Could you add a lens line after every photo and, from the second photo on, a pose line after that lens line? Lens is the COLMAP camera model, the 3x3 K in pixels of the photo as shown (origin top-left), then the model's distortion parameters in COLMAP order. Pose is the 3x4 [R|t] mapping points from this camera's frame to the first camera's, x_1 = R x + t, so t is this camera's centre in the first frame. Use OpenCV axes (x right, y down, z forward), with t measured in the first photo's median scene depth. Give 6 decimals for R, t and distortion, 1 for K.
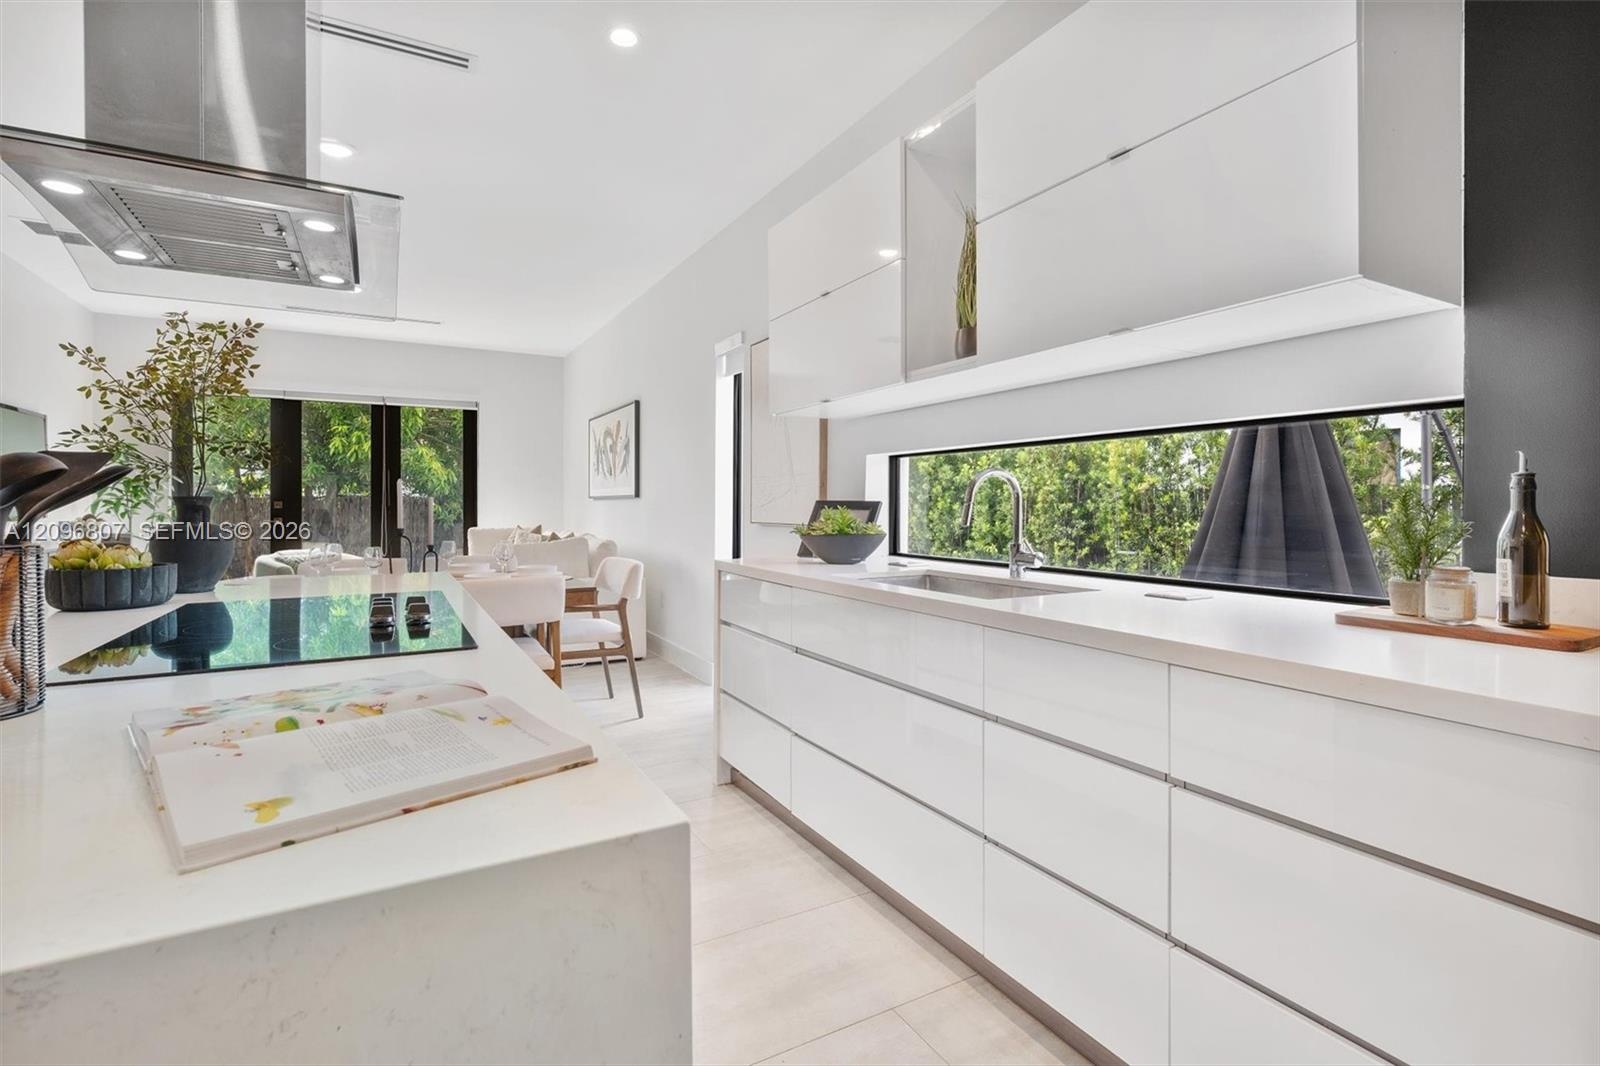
lens RADIAL K [[736.9, 0, 796.9], [0, 736.9, 508.0], [0, 0, 1]] dist [-0.001572, 0.000169]
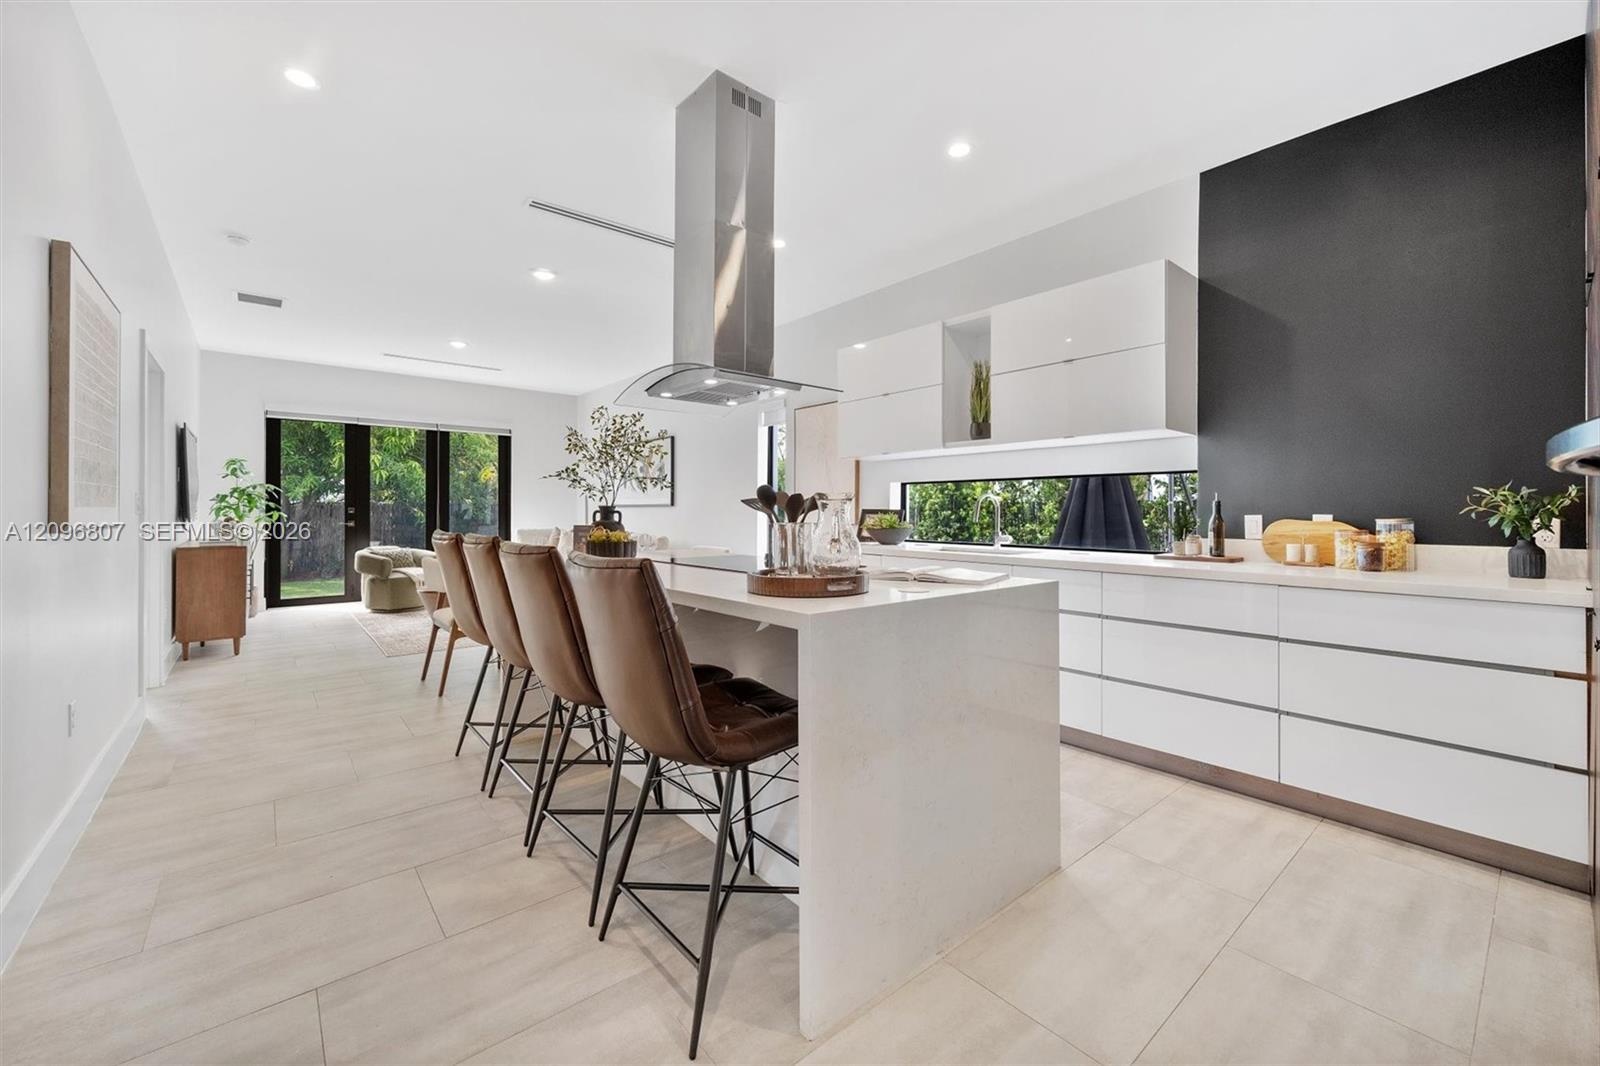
lens RADIAL K [[633.1, 0, 797.3], [0, 633.1, 516.5], [0, 0, 1]] dist [-0.001594, 0.000251]
pose [[0.981754, 0.001784, 0.190148, -0.212043], [-0.002318, 0.999994, 0.002590, 0.002045], [-0.190142, -0.002983, 0.981752, -0.216607]]
